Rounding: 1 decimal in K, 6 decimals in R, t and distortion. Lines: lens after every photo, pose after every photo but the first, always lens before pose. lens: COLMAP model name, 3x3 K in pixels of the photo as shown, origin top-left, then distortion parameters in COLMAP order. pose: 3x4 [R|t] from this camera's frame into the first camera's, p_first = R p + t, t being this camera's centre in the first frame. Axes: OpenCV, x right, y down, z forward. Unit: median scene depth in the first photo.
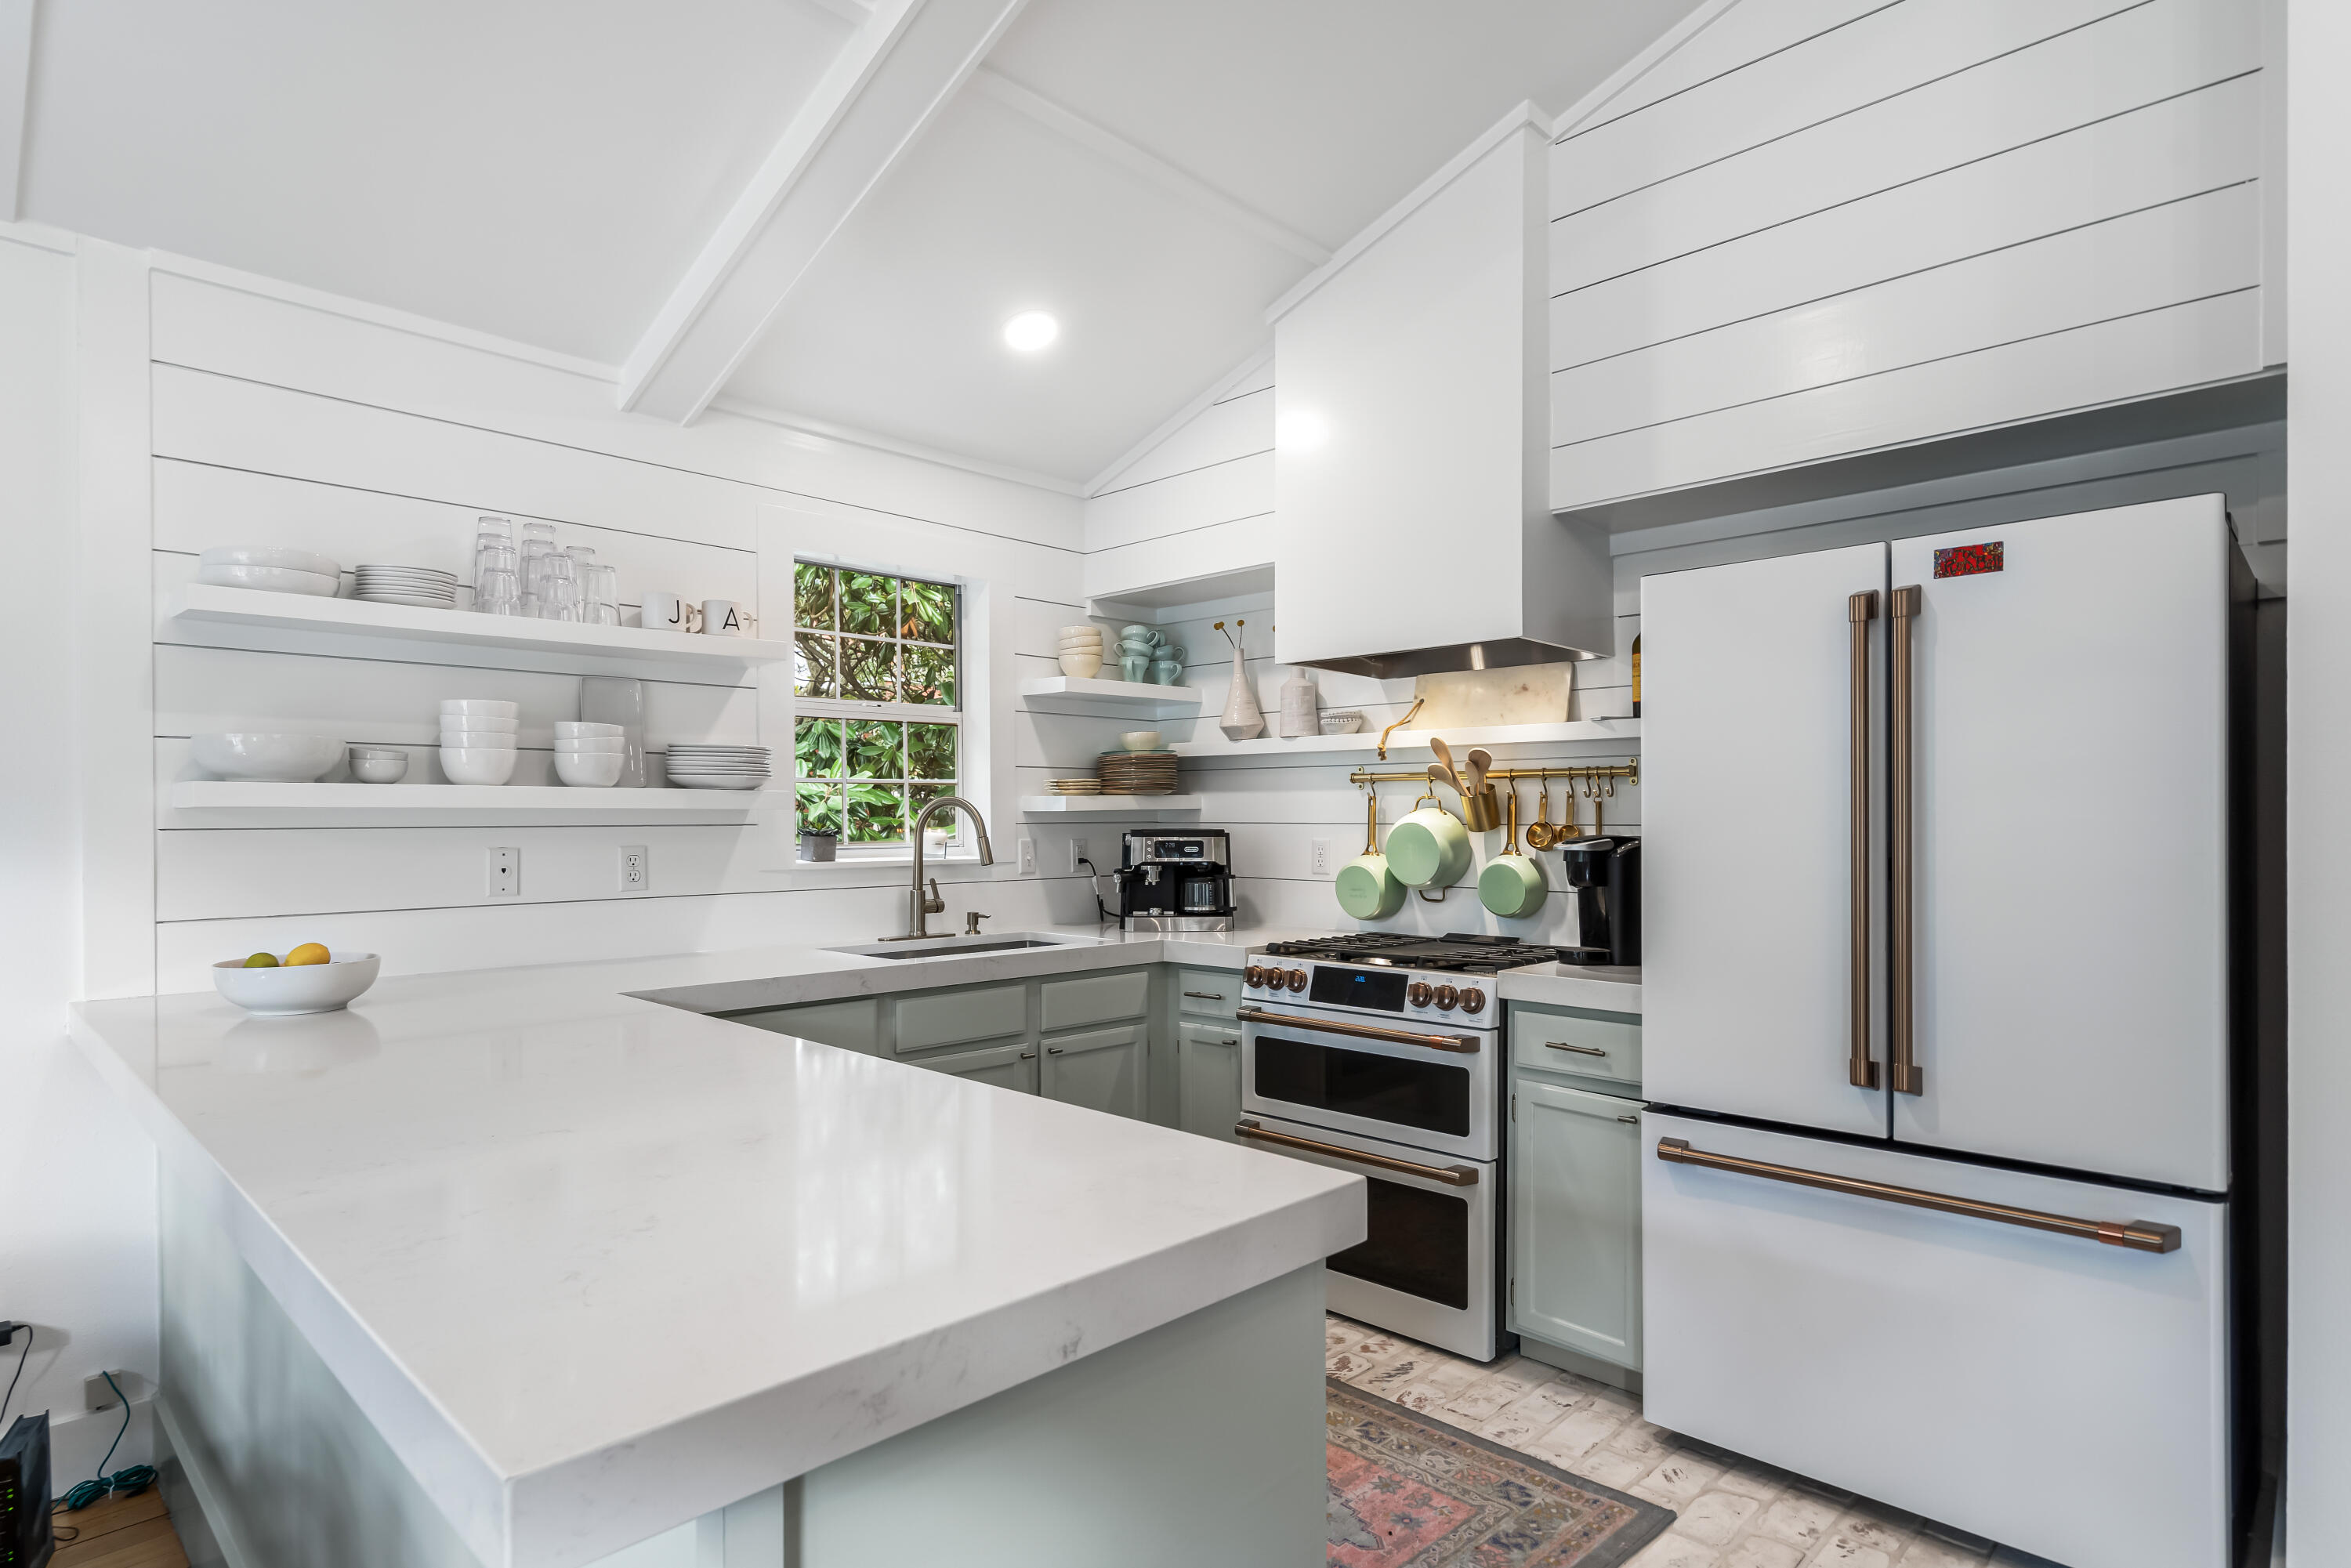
lens RADIAL K [[1208.7, 0, 1176.7], [0, 1208.7, 823.9], [0, 0, 1]] dist [0.001558, 0.000109]
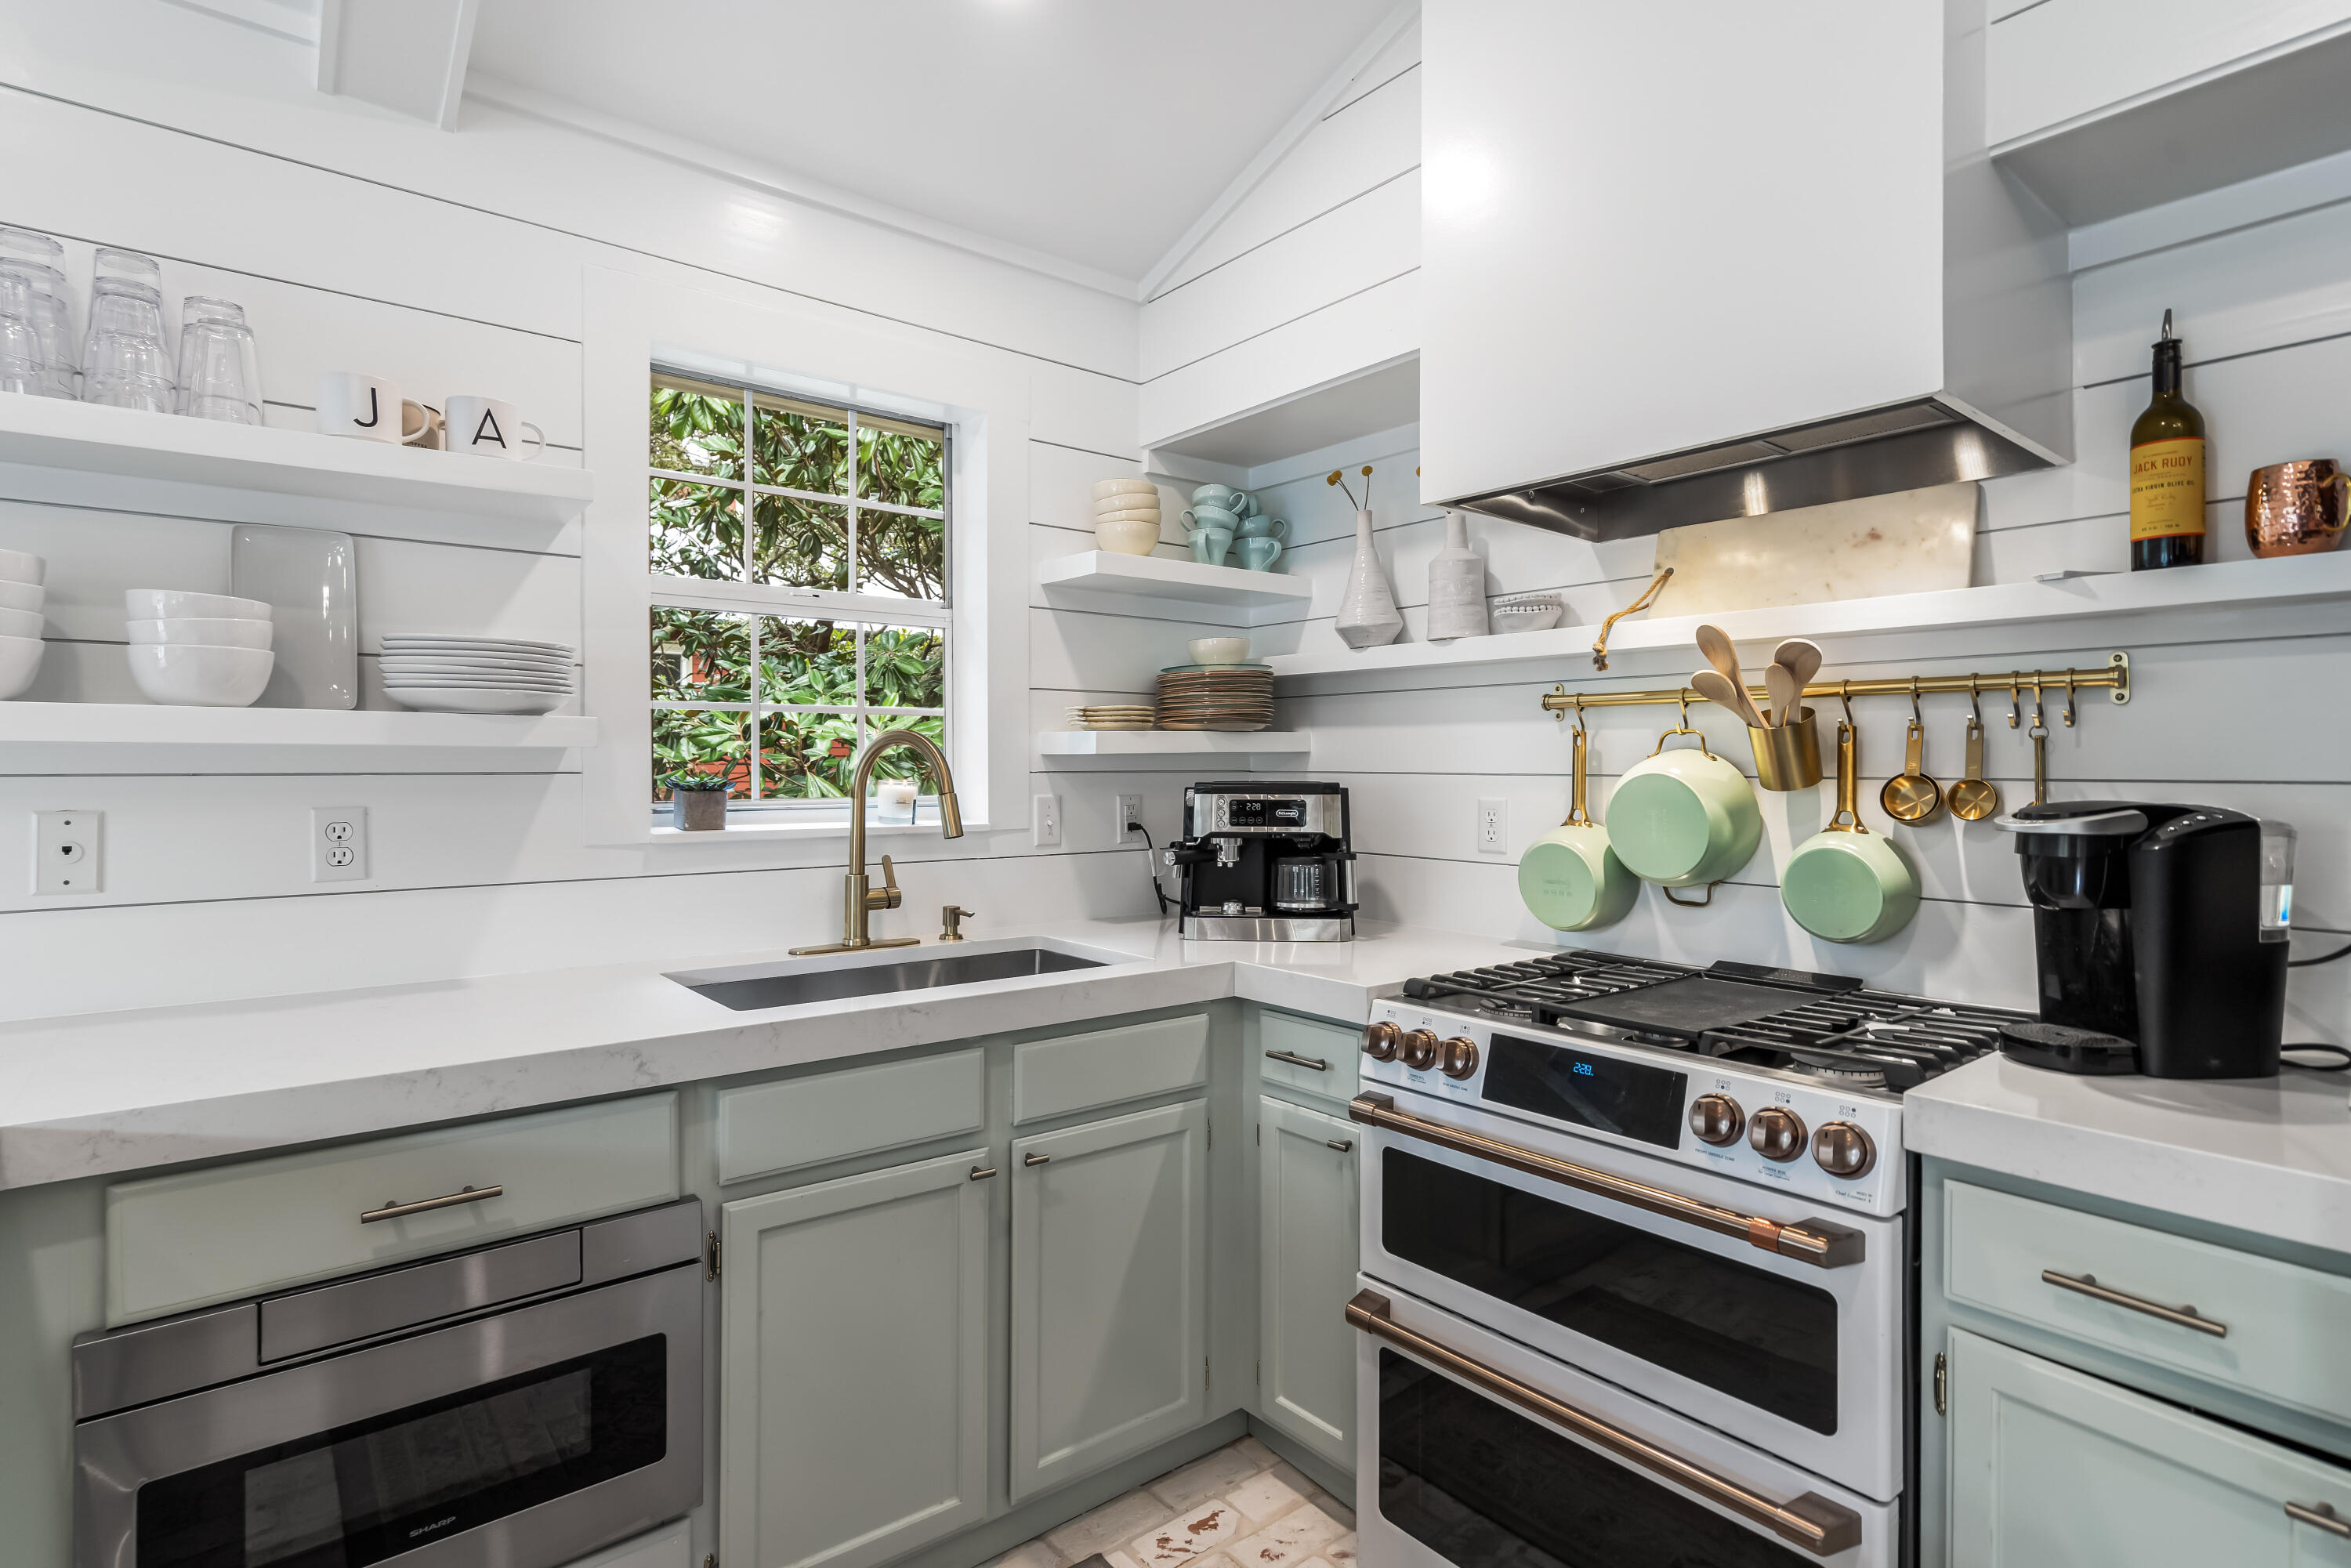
lens RADIAL K [[1152.7, 0, 1164.2], [0, 1152.7, 766.6], [0, 0, 1]] dist [0.001095, 0.000496]
pose [[0.990819, 0.003472, -0.135151, 0.033275], [-0.004113, 0.999982, -0.004466, -0.001043], [0.135133, 0.004981, 0.990815, 0.418128]]
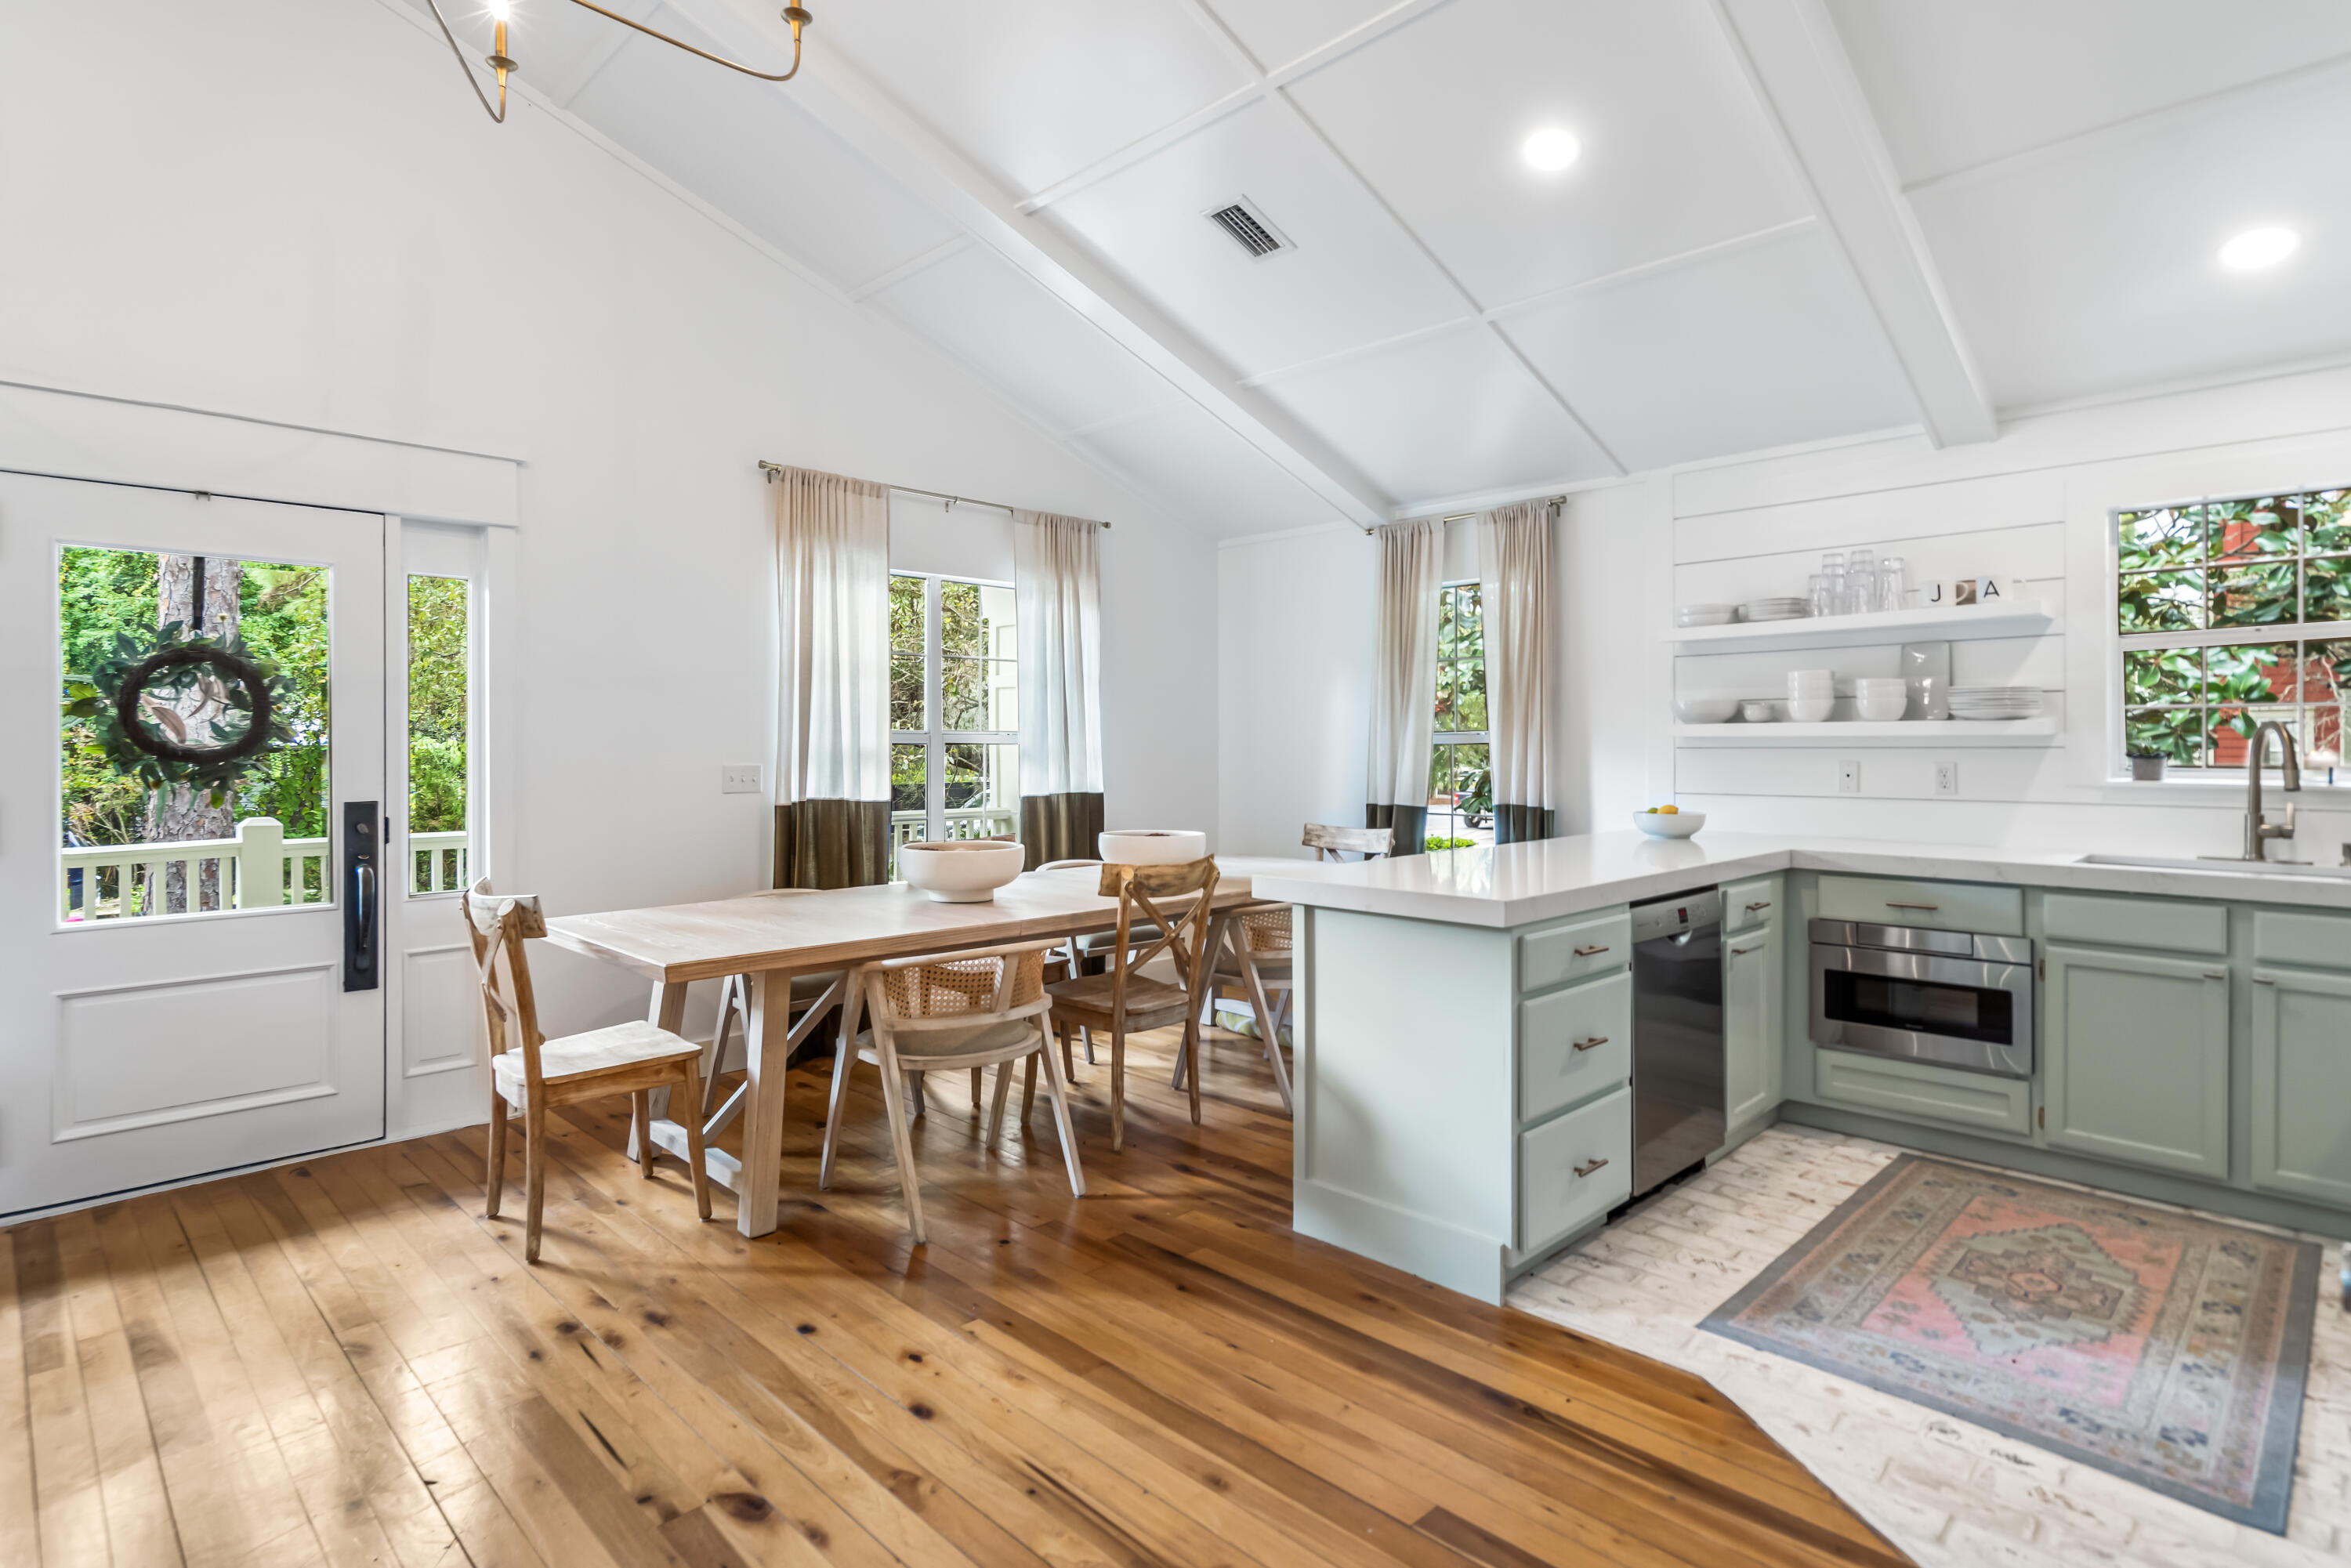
lens RADIAL K [[1200.9, 0, 1178.1], [0, 1200.9, 748.1], [0, 0, 1]] dist [-0.000009, 0.000116]
pose [[-0.028457, 0.007216, -0.999569, 0.824626], [-0.002496, 0.999970, 0.007290, -0.004884], [0.999592, 0.002702, -0.028438, 0.139950]]
